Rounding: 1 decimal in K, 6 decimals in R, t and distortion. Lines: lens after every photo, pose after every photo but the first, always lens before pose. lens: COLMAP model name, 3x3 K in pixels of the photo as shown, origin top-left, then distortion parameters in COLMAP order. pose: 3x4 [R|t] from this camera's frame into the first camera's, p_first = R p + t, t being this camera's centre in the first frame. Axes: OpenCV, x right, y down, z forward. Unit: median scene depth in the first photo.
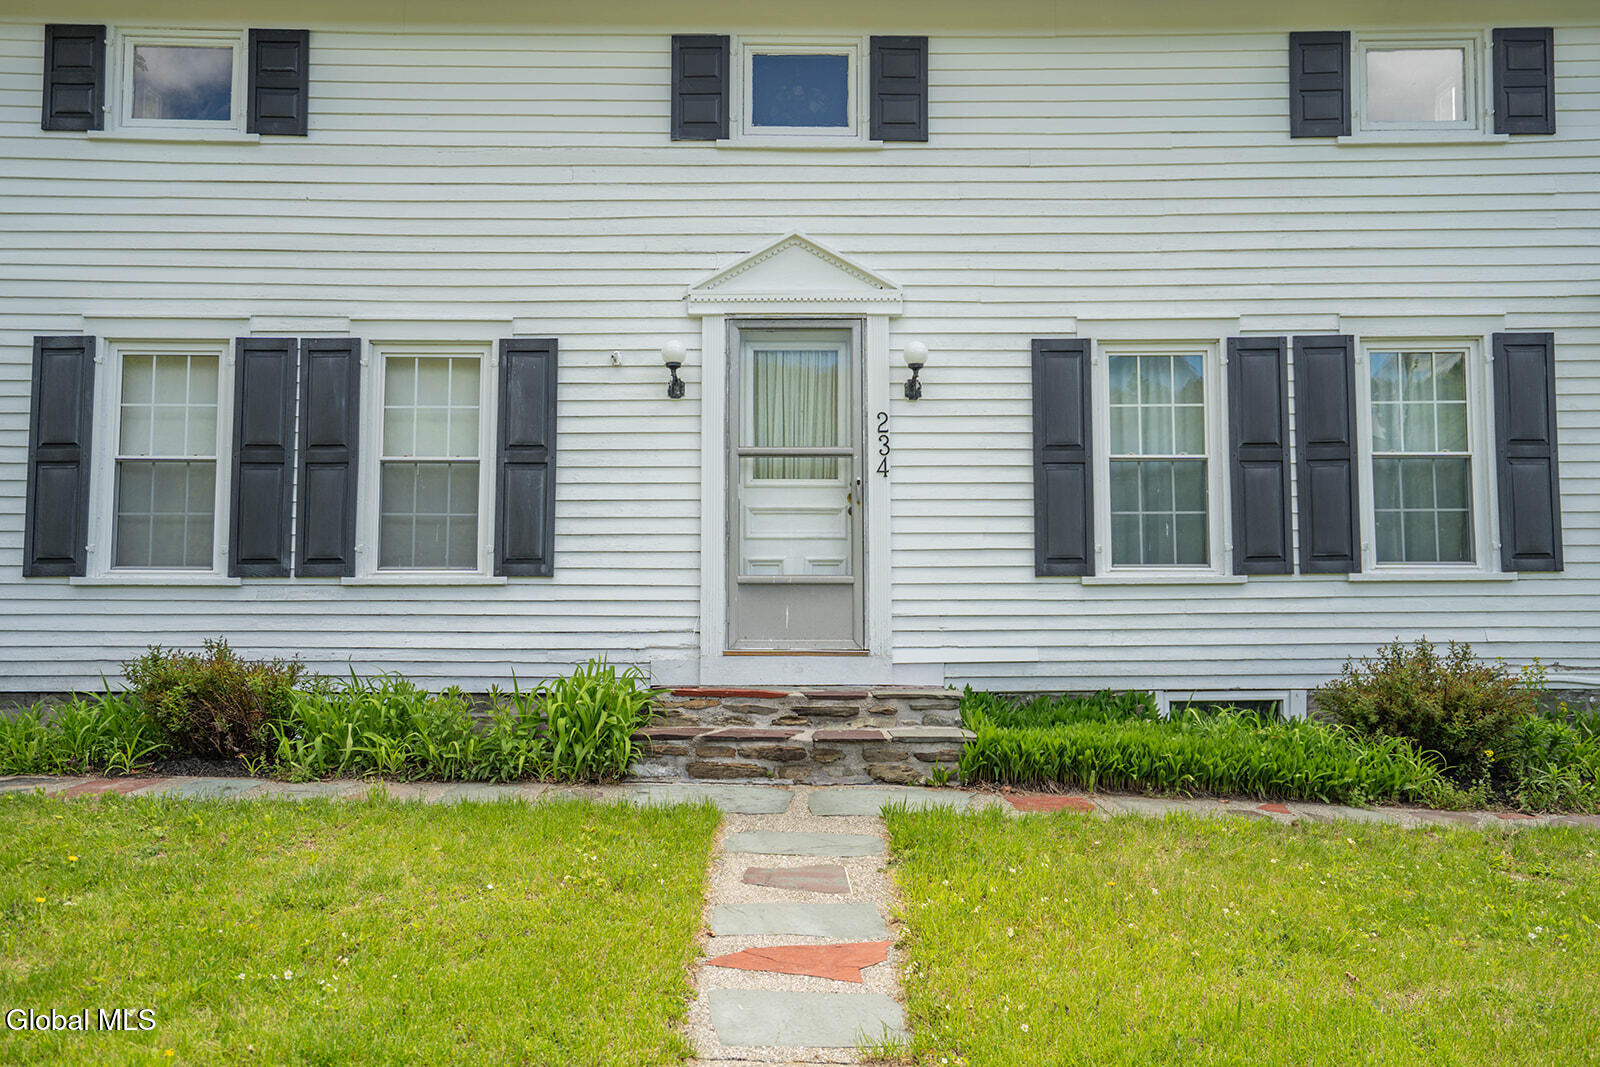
lens RADIAL K [[1187.3, 0, 789.4], [0, 1187.3, 532.3], [0, 0, 1]] dist [0.042539, -0.012462]
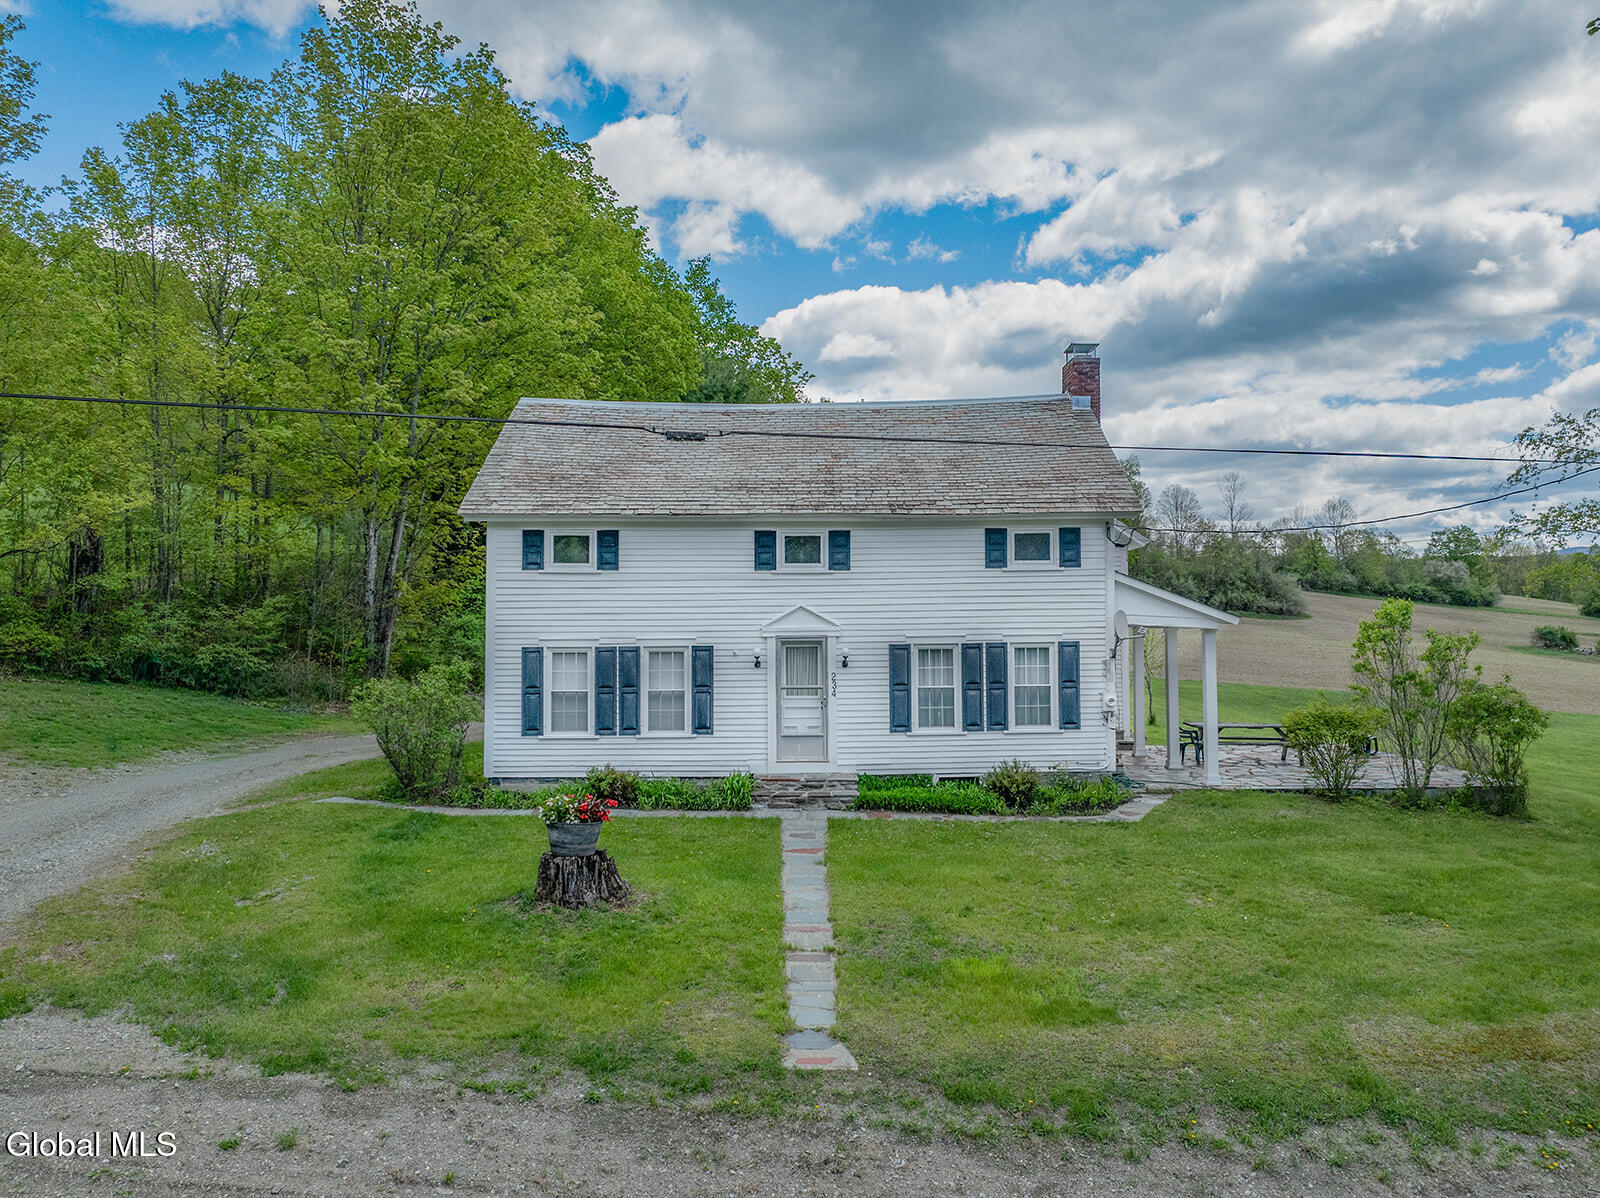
lens RADIAL K [[1165.6, 0, 810.5], [0, 1165.6, 596.7], [0, 0, 1]] dist [-0.039191, 0.008120]
pose [[0.999854, -0.005695, 0.016080, -0.016286], [0.005027, 0.999135, 0.041283, -0.381599], [-0.016301, -0.041196, 0.999018, -1.634014]]
